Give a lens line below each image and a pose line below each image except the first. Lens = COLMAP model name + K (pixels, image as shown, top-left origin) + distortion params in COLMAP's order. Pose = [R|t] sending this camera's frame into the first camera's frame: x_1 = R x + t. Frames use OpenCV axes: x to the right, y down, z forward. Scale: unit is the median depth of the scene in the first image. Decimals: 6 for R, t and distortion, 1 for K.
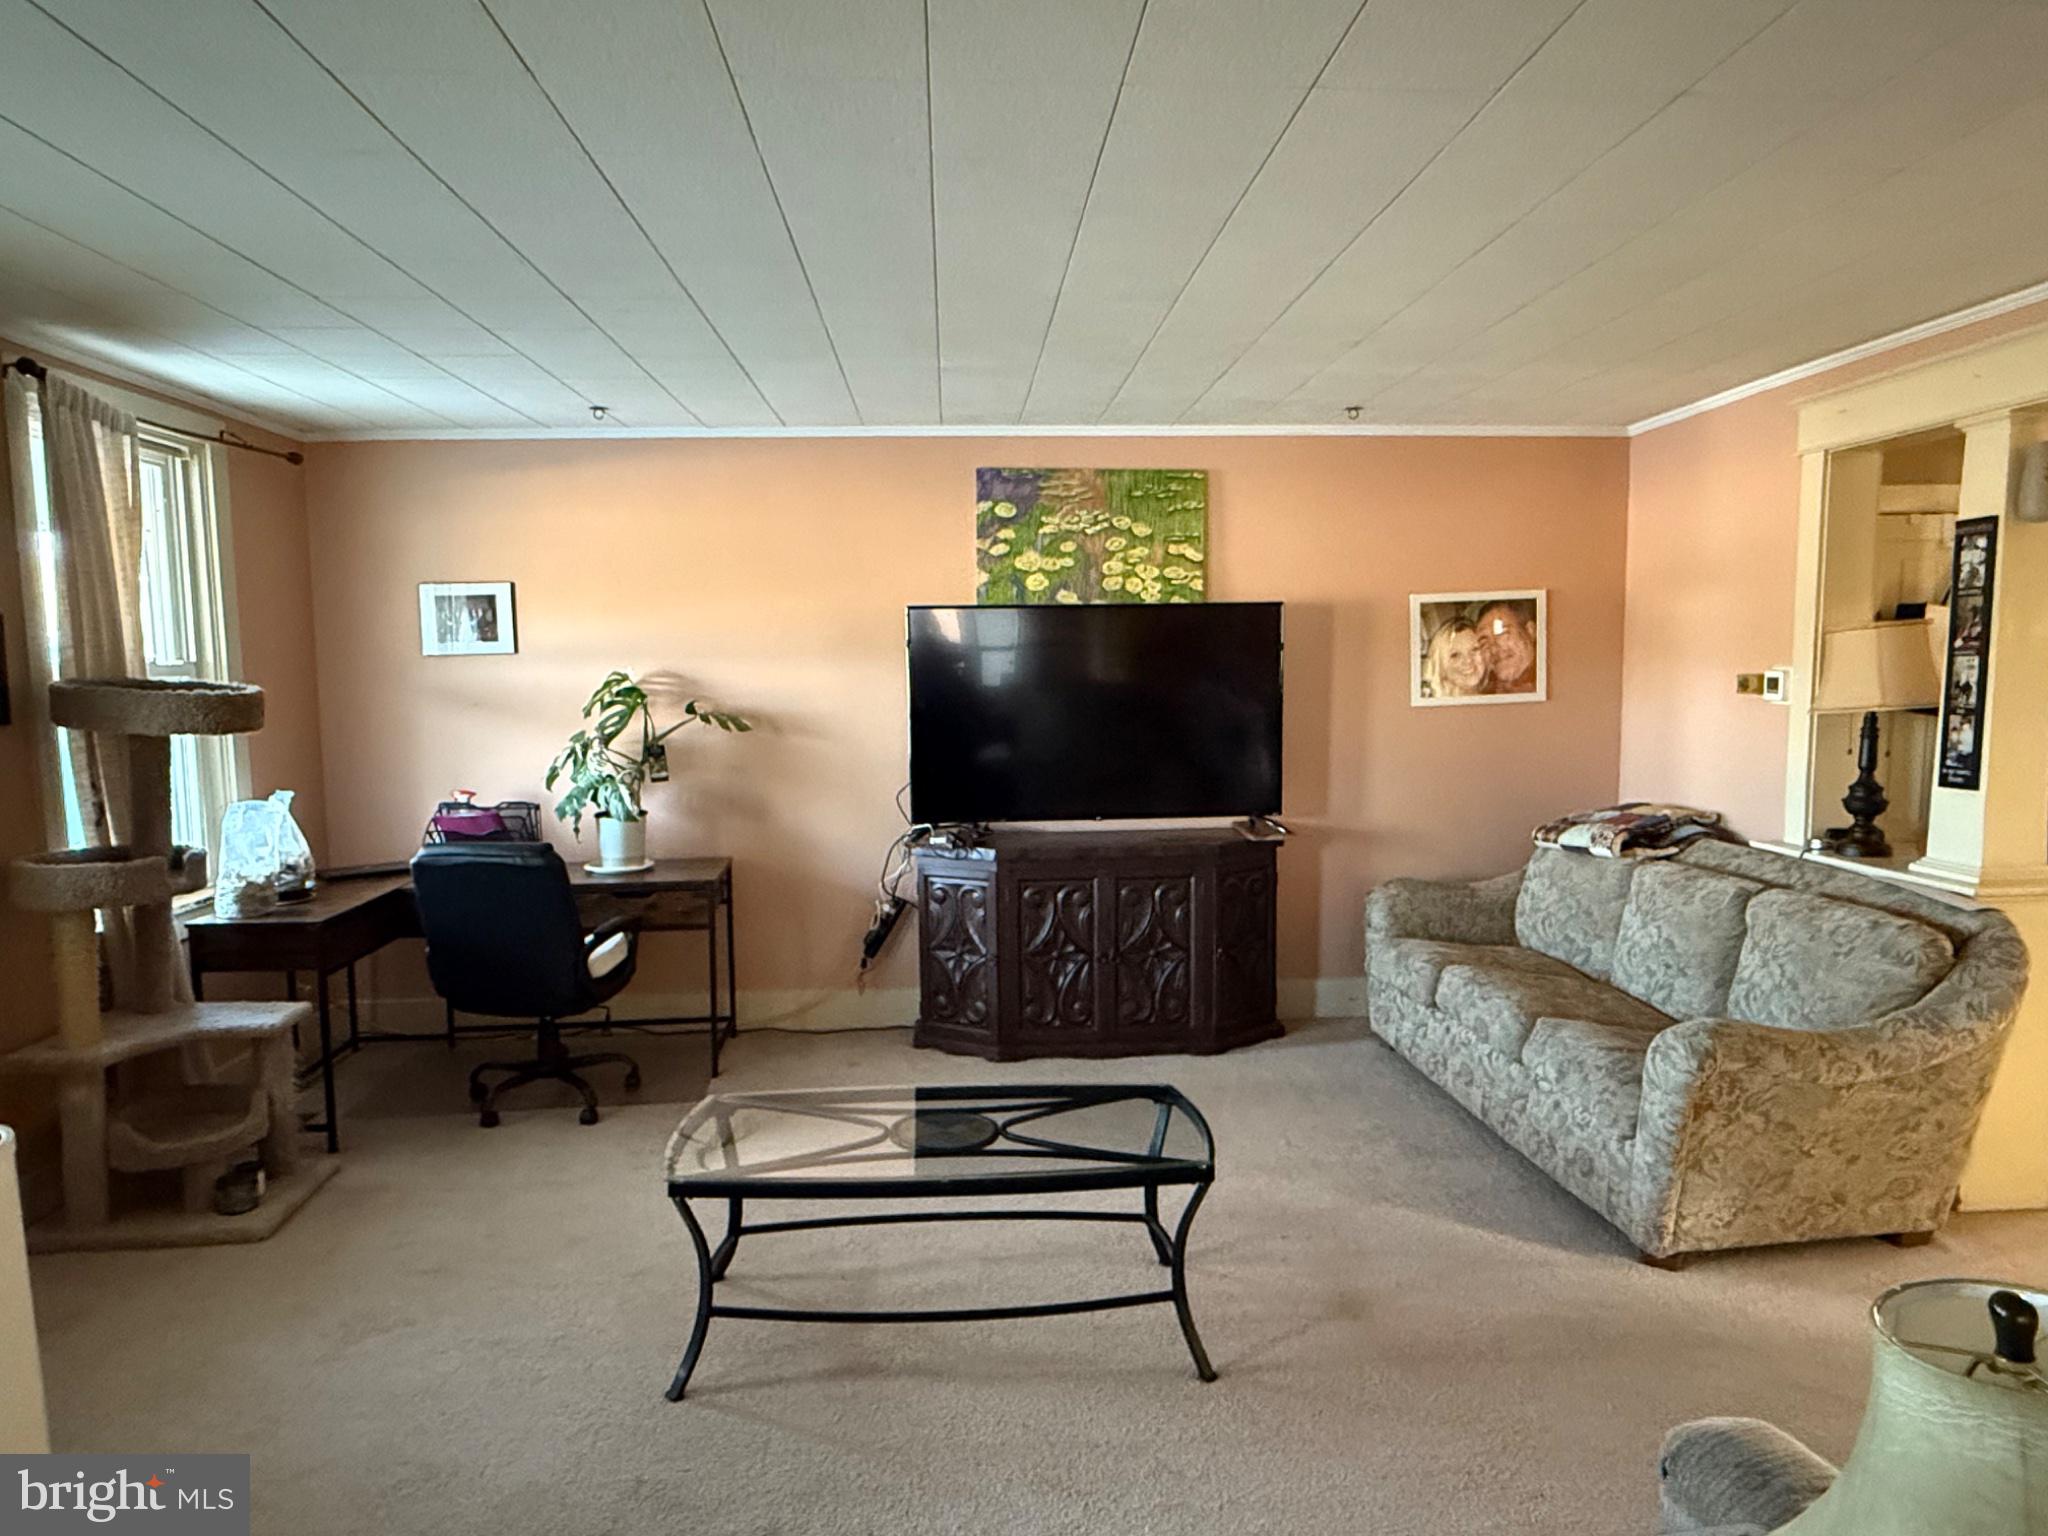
lens RADIAL K [[1272.4, 0, 1021.4], [0, 1272.4, 770.9], [0, 0, 1]] dist [0.006117, -0.002401]
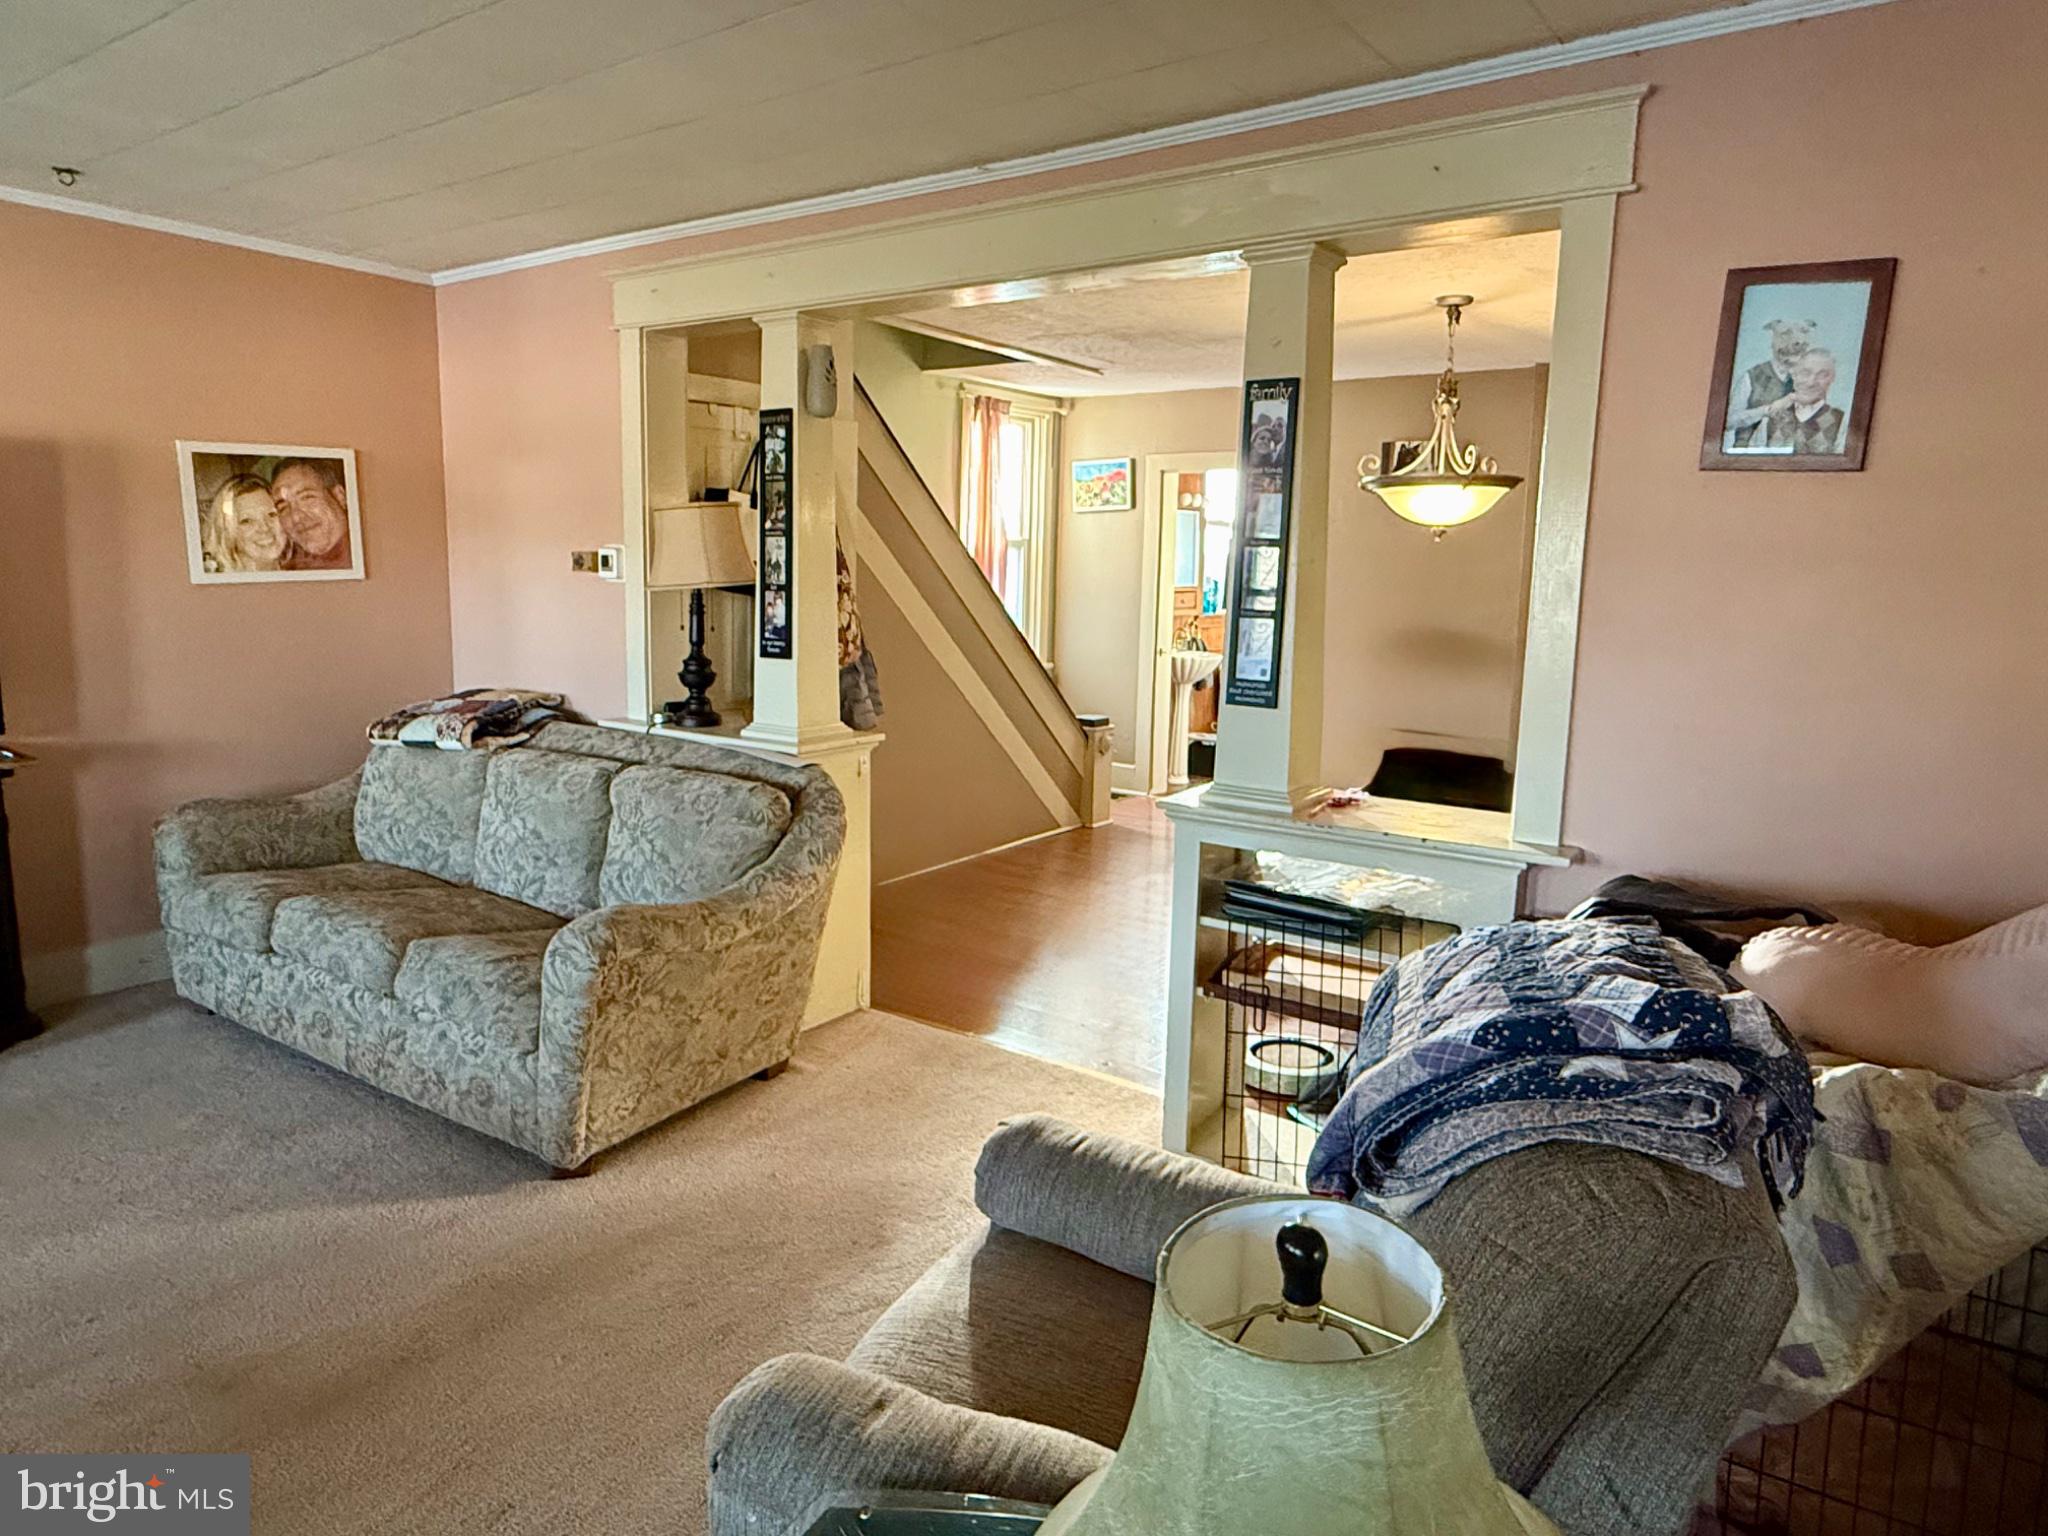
lens RADIAL K [[1272.4, 0, 1017.5], [0, 1272.4, 755.9], [0, 0, 1]] dist [0.006117, -0.002401]
pose [[0.629446, -0.096635, 0.771012, 0.008788], [0.039387, 0.994929, 0.092545, 0.003604], [-0.776046, -0.027885, 0.630060, 0.123803]]
